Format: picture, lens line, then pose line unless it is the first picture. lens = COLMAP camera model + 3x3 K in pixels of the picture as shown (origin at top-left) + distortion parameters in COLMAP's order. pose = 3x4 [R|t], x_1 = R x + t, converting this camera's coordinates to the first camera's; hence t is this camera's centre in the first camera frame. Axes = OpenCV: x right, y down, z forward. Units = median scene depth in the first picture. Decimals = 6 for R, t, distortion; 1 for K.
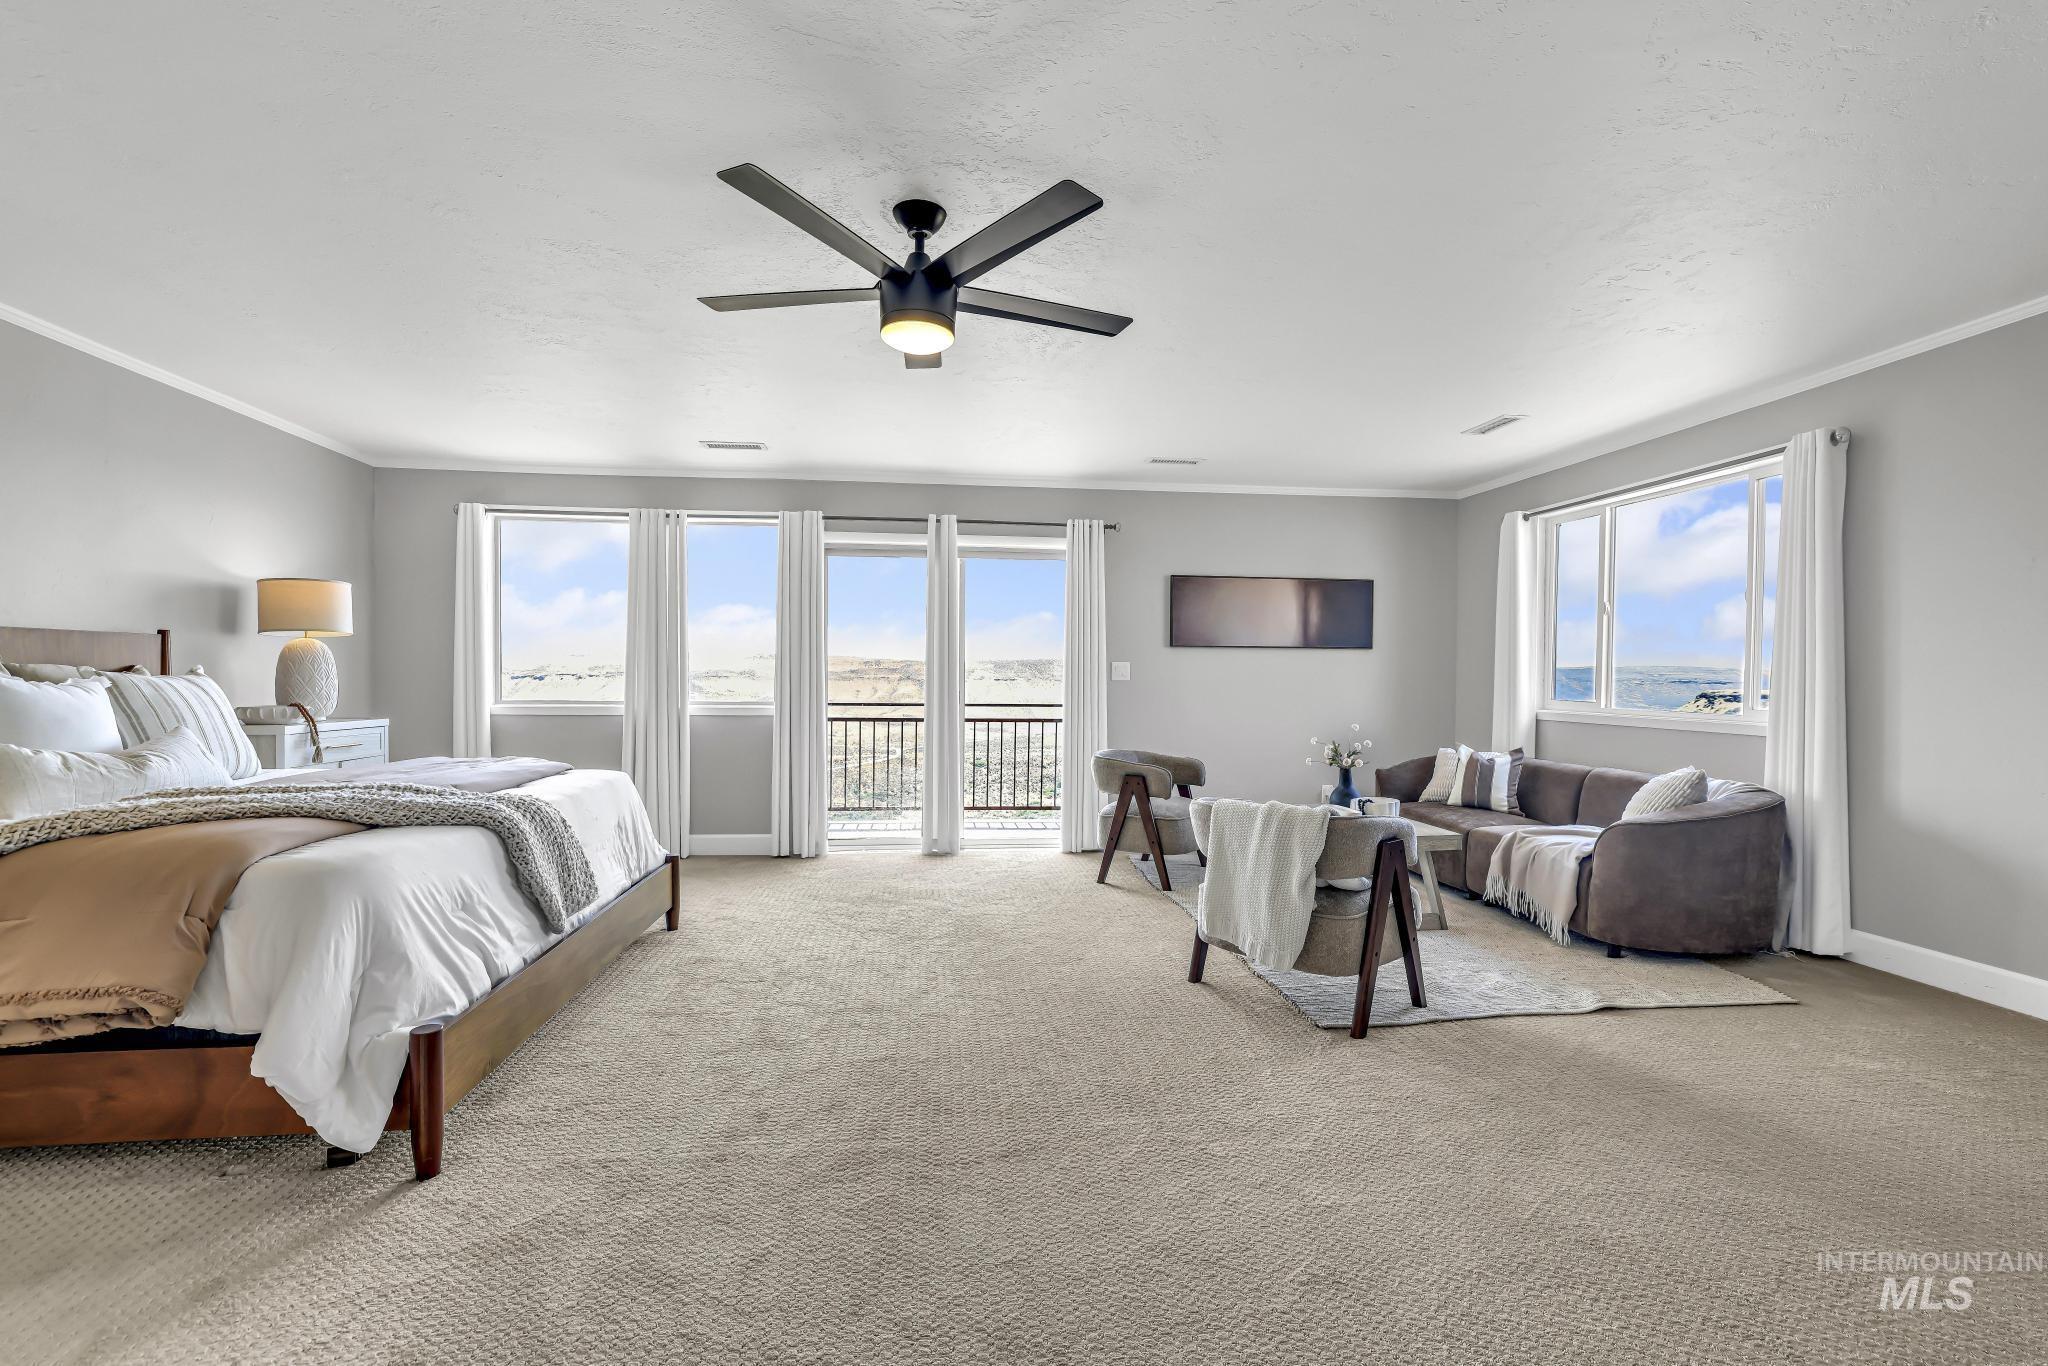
lens RADIAL K [[890.7, 0, 1029.5], [0, 890.7, 684.8], [0, 0, 1]] dist [-0.007589, 0.002001]
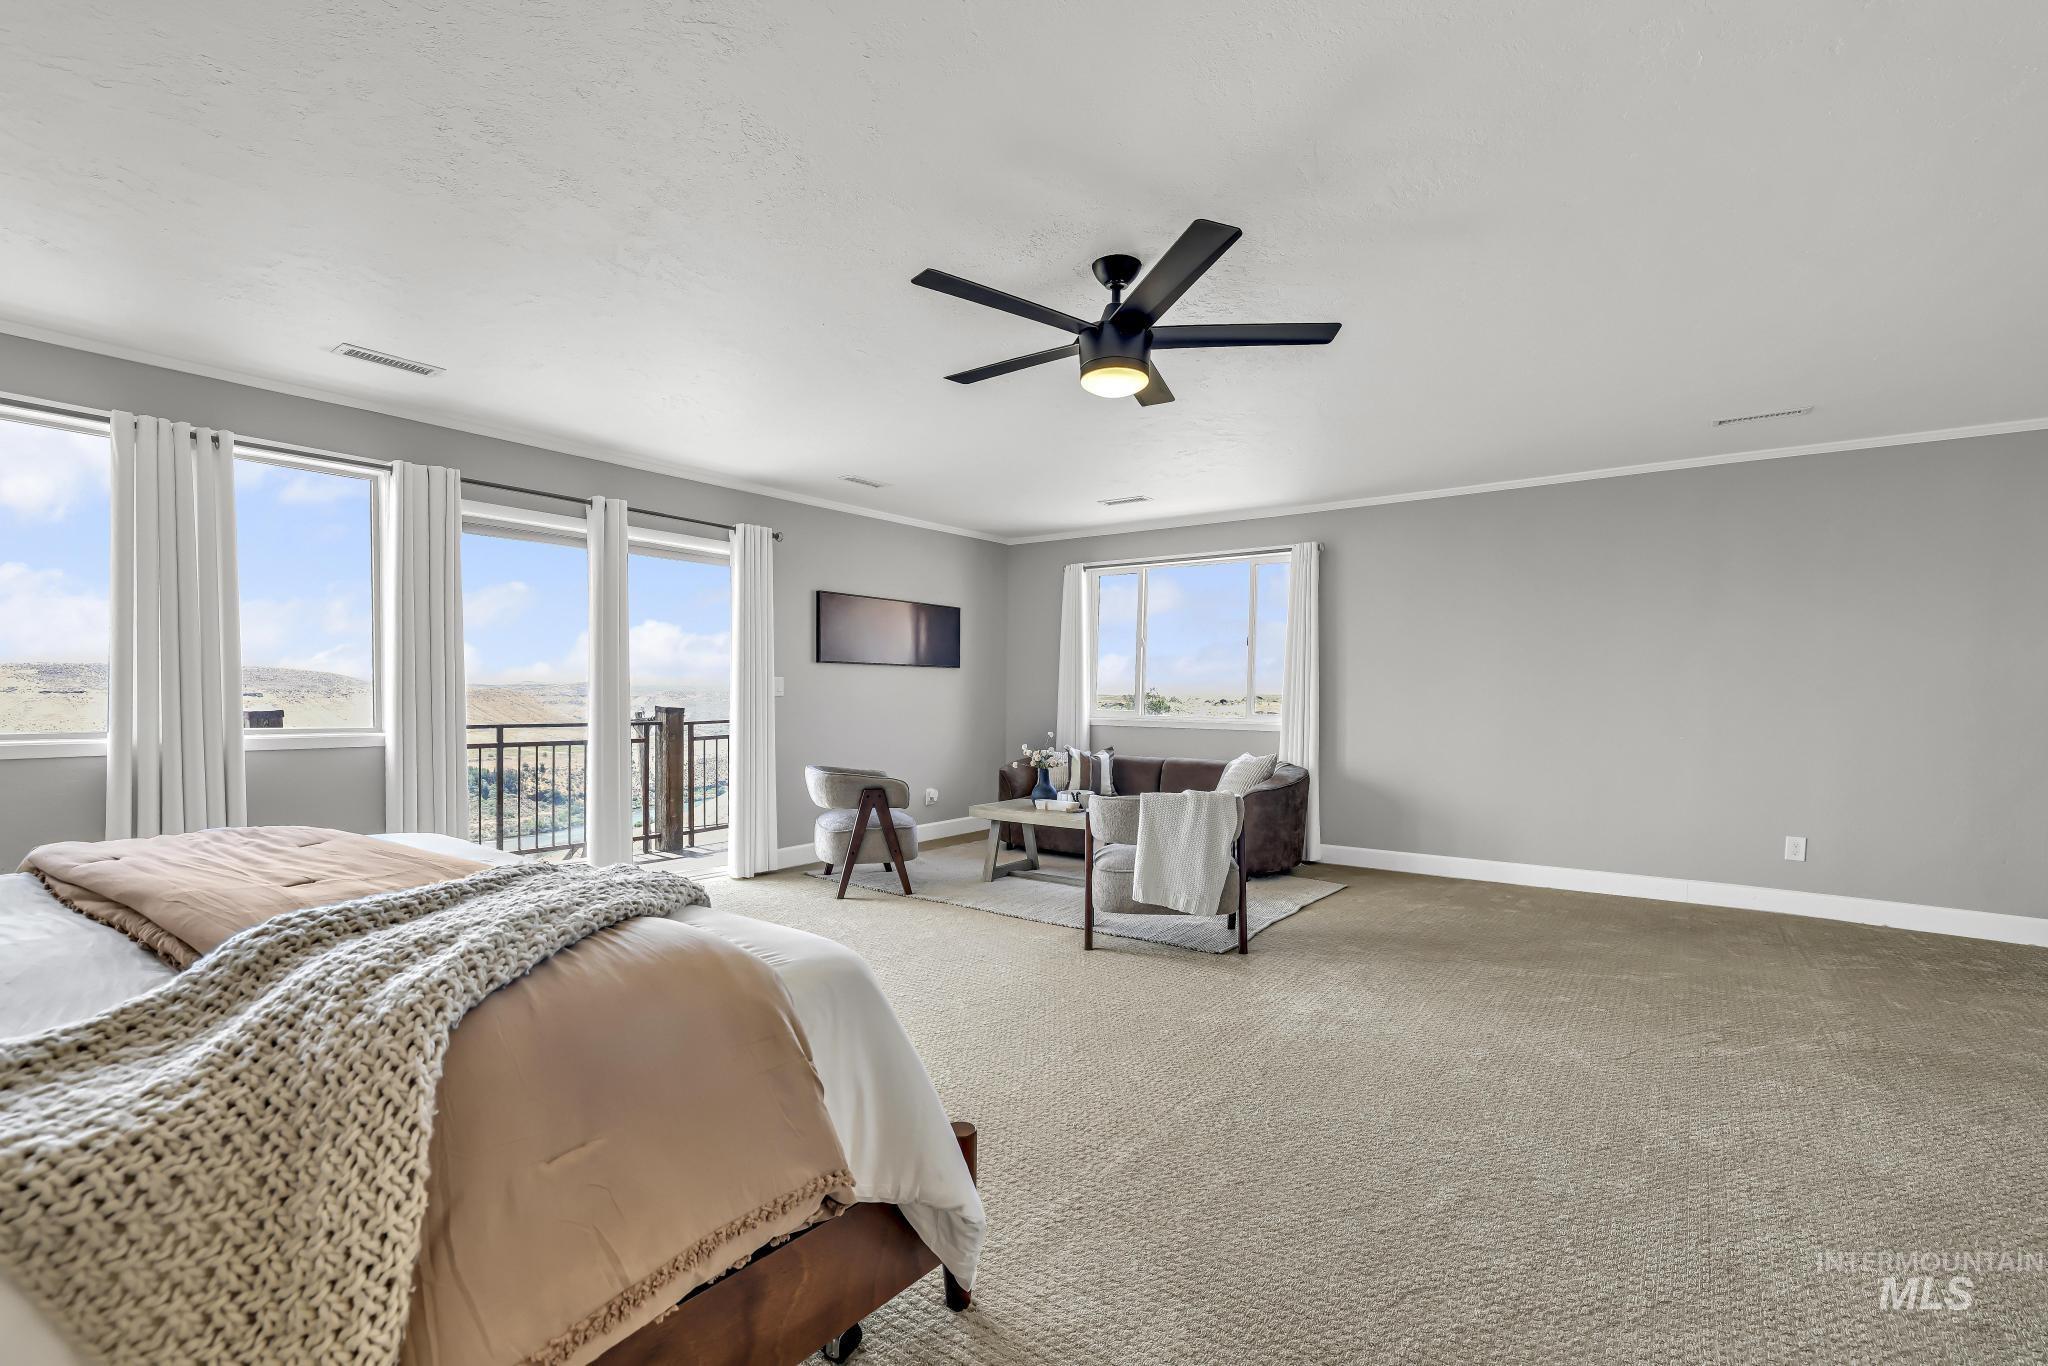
lens RADIAL K [[890.7, 0, 1040.4], [0, 890.7, 724.5], [0, 0, 1]] dist [-0.007589, 0.002001]
pose [[0.711692, -0.024057, 0.702080, -0.406486], [0.003791, 0.999530, 0.030406, -0.002350], [-0.702482, -0.018977, 0.711449, 0.119331]]
